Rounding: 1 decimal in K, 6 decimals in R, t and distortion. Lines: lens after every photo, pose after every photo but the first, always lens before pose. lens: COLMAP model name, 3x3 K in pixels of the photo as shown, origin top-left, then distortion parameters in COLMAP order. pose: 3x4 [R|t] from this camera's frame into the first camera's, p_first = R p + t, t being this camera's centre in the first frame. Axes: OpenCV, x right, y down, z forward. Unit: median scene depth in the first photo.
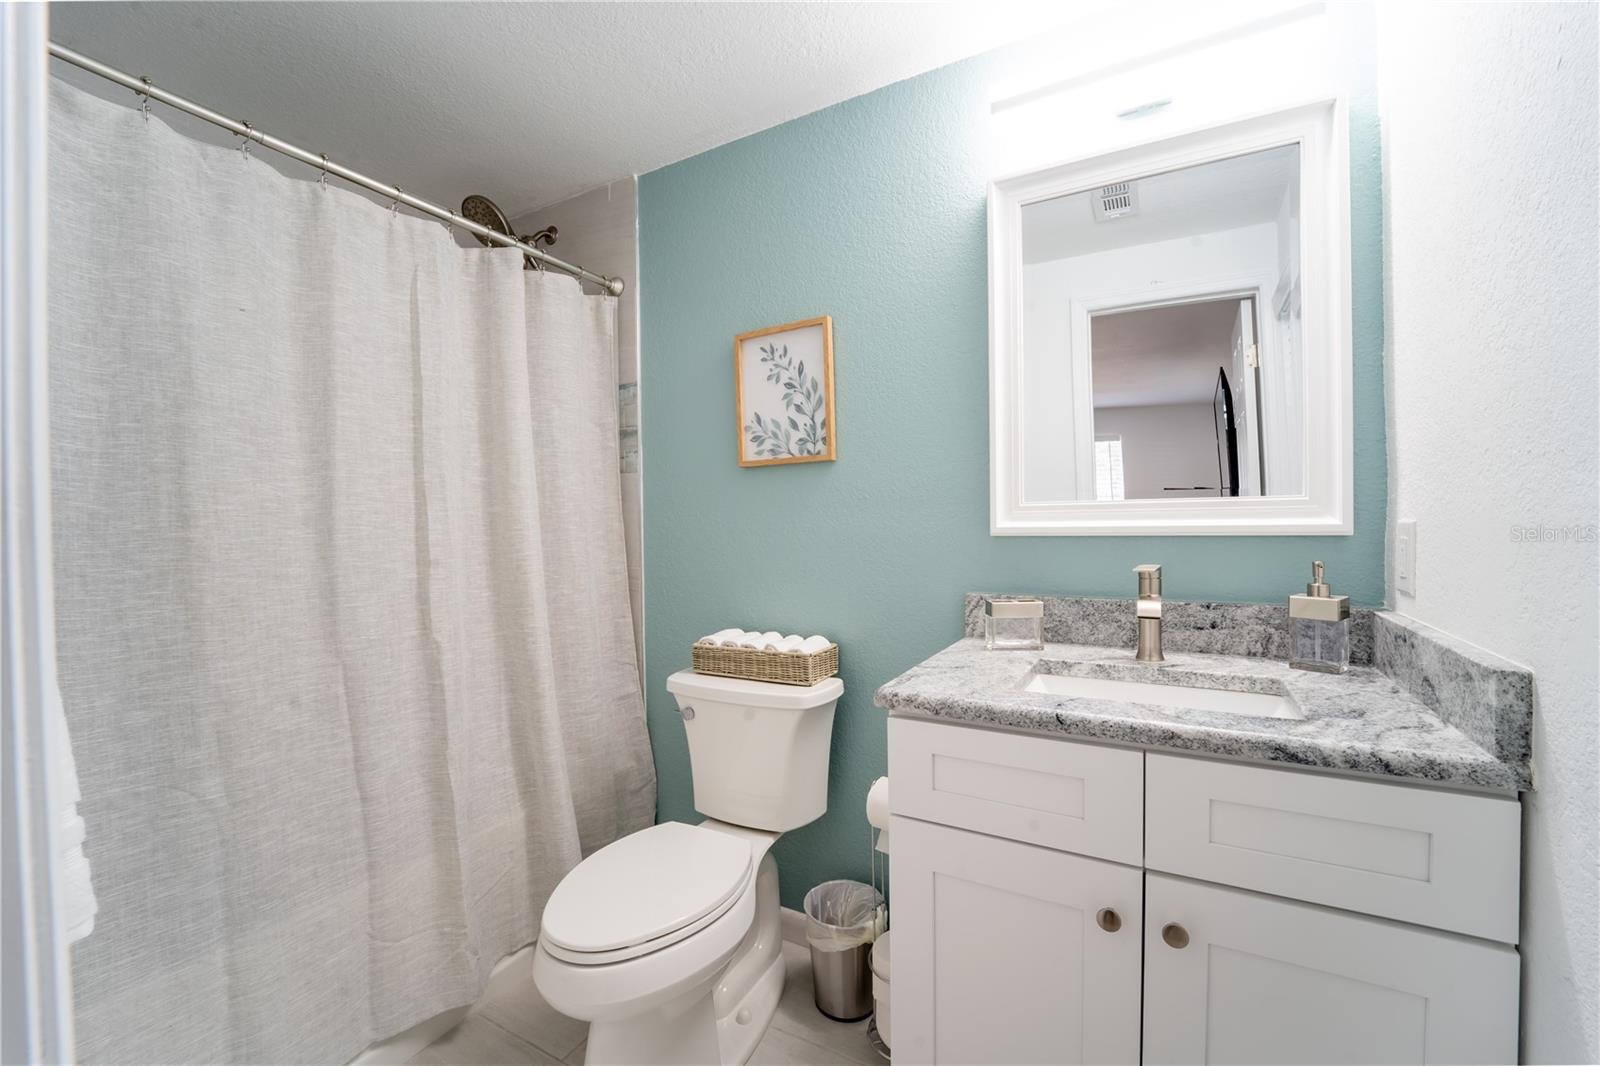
lens RADIAL K [[656.5, 0, 796.4], [0, 656.5, 532.7], [0, 0, 1]] dist [-0.023672, -0.000028]
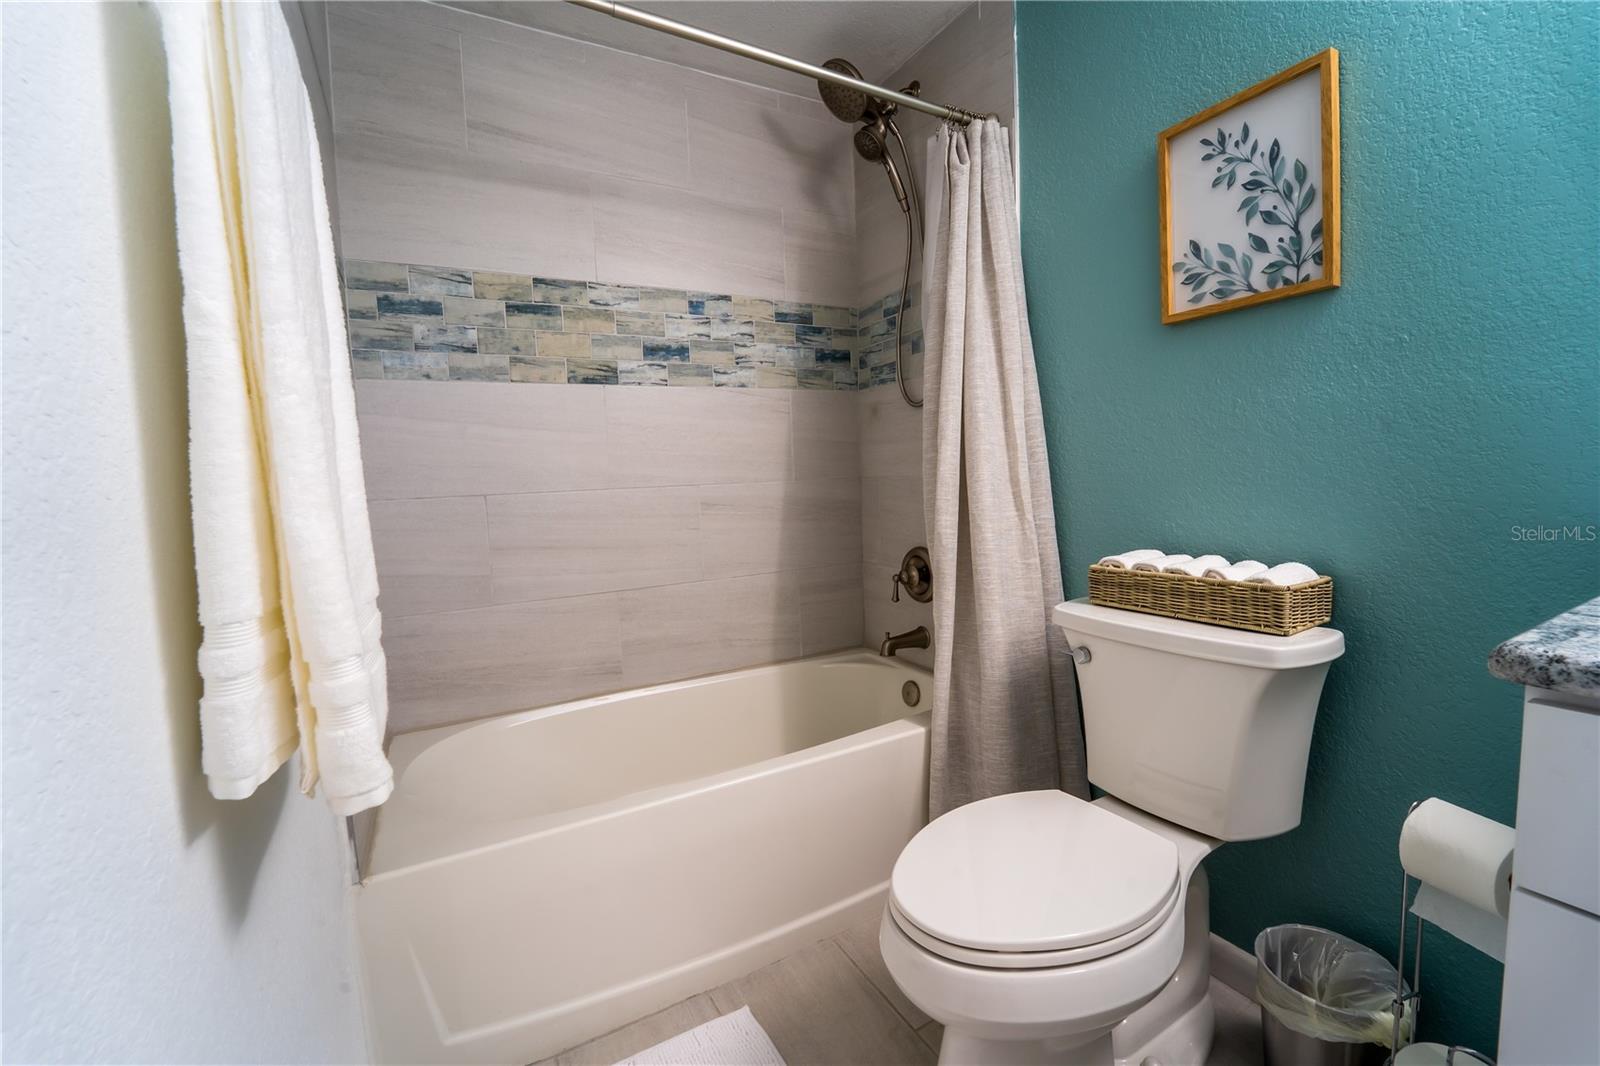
lens RADIAL K [[652.8, 0, 796.8], [0, 652.8, 533.1], [0, 0, 1]] dist [-0.025348, 0.000733]
pose [[0.851028, 0.030117, -0.524256, -0.058266], [0.015954, 0.996410, 0.083139, 0.069630], [0.524878, -0.079117, 0.847492, 0.206480]]
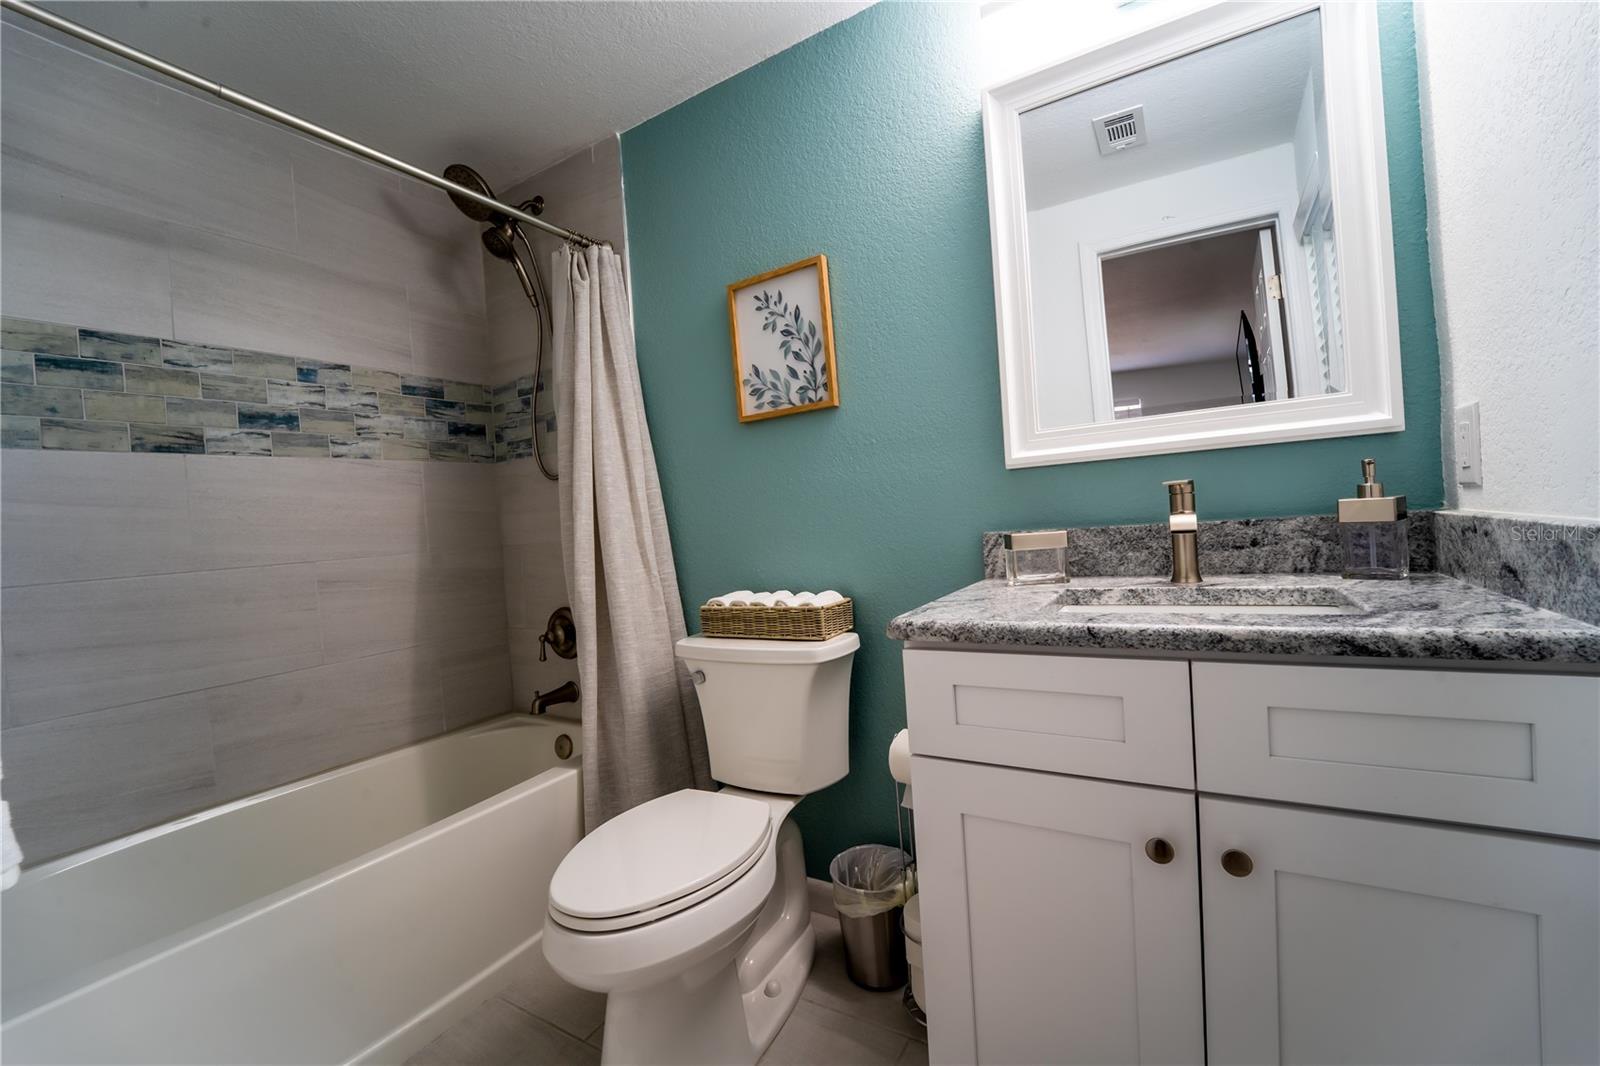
lens RADIAL K [[652.8, 0, 796.8], [0, 652.8, 533.1], [0, 0, 1]] dist [-0.025348, 0.000733]
pose [[0.998032, -0.055405, -0.029383, 0.017868], [0.055545, 0.998448, 0.003964, 0.070994], [0.029118, -0.005589, 0.999560, 0.054201]]
